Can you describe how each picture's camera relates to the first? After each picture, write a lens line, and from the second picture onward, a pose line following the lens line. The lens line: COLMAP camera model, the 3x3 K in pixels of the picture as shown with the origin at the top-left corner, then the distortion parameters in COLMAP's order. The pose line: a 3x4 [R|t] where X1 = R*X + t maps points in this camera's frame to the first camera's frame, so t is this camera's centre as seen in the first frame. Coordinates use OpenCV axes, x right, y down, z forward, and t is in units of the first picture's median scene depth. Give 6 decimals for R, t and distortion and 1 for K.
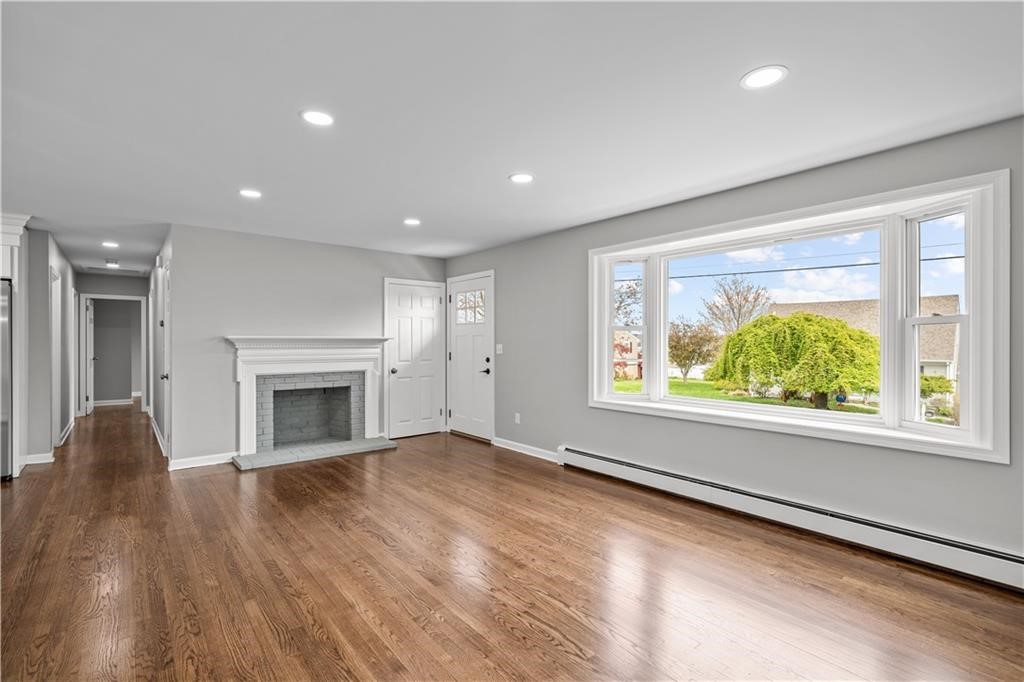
lens RADIAL K [[474.3, 0, 512.0], [0, 474.3, 341.0], [0, 0, 1]] dist [0.000277, 0.000018]
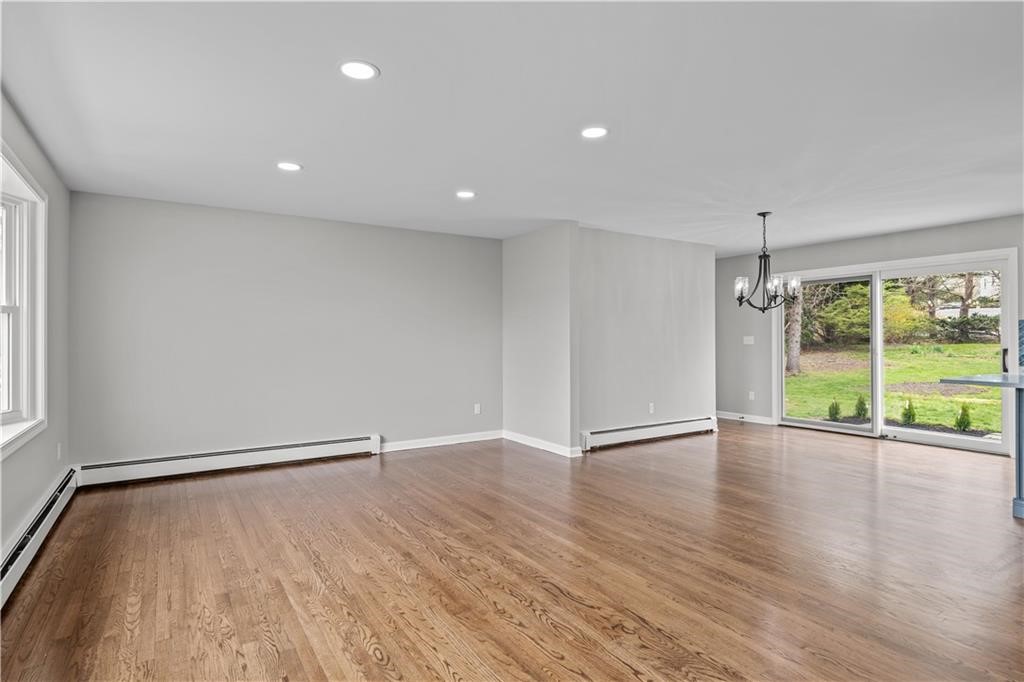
lens RADIAL K [[534.3, 0, 512.0], [0, 534.3, 341.0], [0, 0, 1]] dist [0.000569, -0.000020]
pose [[-0.993023, -0.001279, 0.117914, -0.153827], [-0.000607, 0.999983, 0.005734, 0.009852], [-0.117919, 0.005623, -0.993007, 0.973373]]
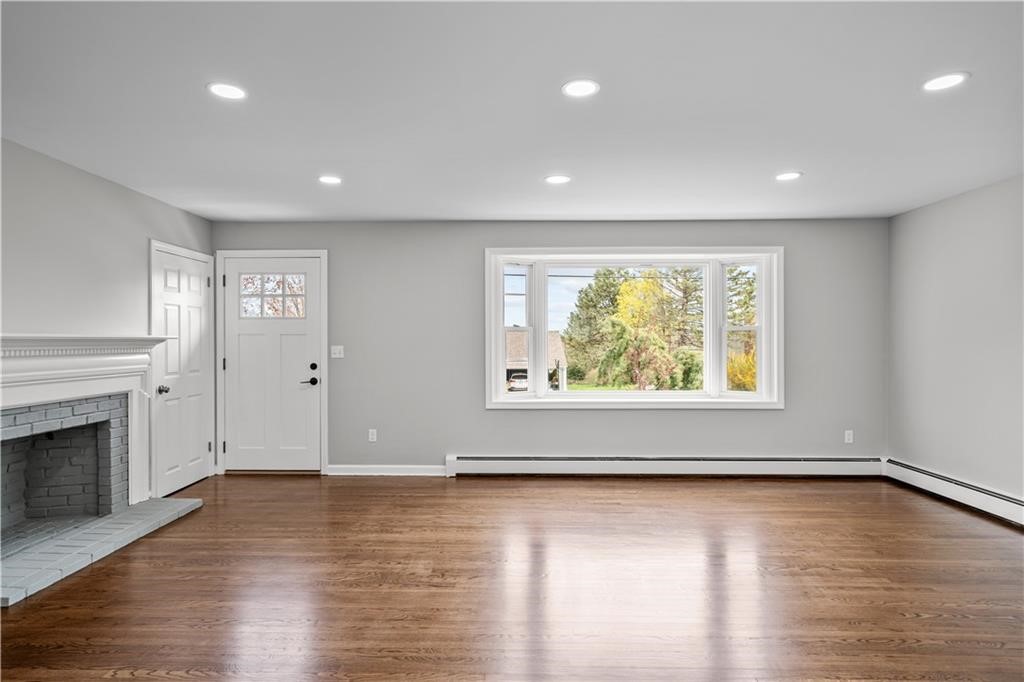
lens RADIAL K [[552.3, 0, 508.3], [0, 552.3, 338.9], [0, 0, 1]] dist [-0.000995, -0.000040]
pose [[0.644446, 0.000791, 0.764650, -0.545769], [0.001125, 0.999997, -0.001982, -0.002366], [-0.764649, 0.002137, 0.644443, 0.190083]]
